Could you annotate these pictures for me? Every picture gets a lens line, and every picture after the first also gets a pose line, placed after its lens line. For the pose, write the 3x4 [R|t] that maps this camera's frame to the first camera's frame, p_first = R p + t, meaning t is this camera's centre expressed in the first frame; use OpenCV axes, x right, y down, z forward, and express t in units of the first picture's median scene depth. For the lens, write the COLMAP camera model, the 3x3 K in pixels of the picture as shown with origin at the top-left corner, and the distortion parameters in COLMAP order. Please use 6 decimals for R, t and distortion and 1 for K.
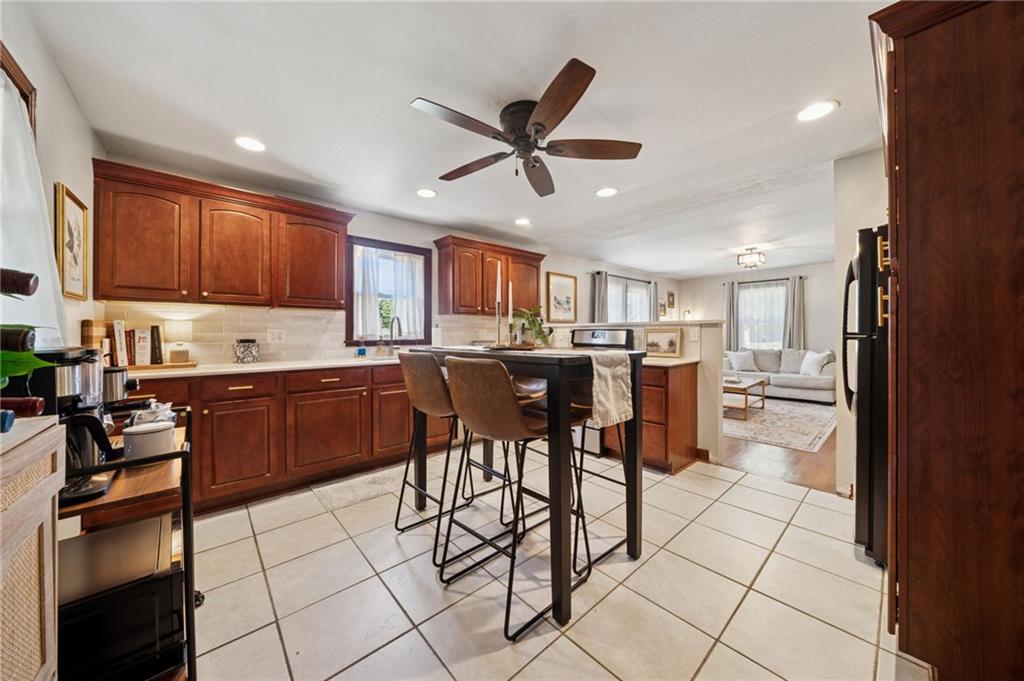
lens RADIAL K [[354.3, 0, 512.0], [0, 354.3, 340.5], [0, 0, 1]] dist [-0.000474, -0.000039]
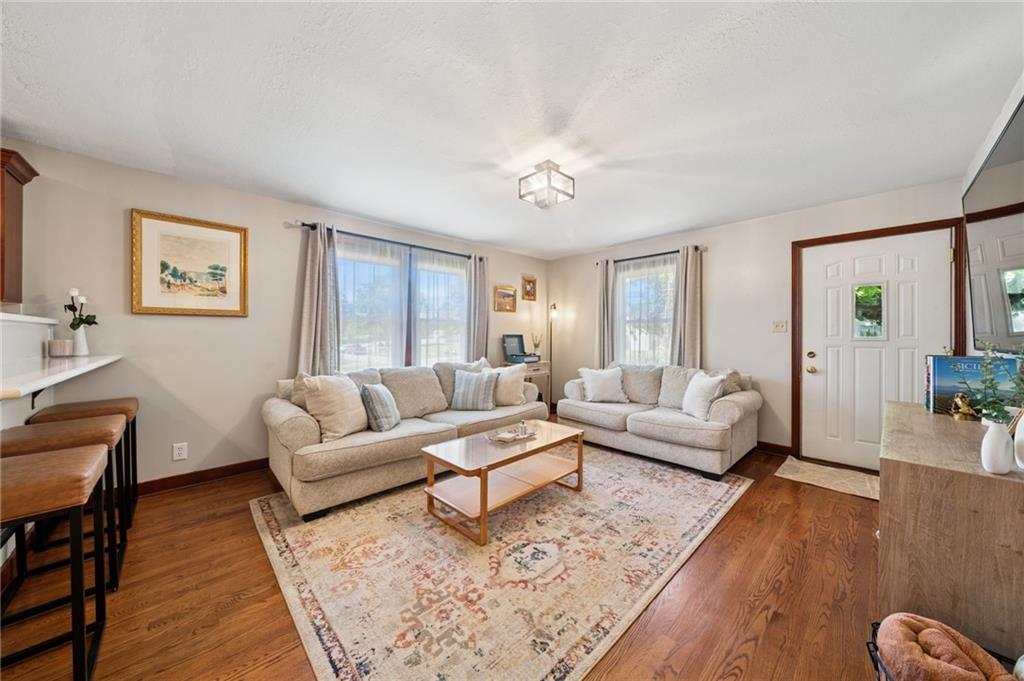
lens RADIAL K [[347.8, 0, 512.0], [0, 347.8, 340.5], [0, 0, 1]] dist [-0.000201, -0.000026]
pose [[0.999645, 0.008224, 0.025350, 0.492389], [-0.007991, 0.999925, -0.009256, -0.012181], [-0.025424, 0.009050, 0.999636, 0.418948]]
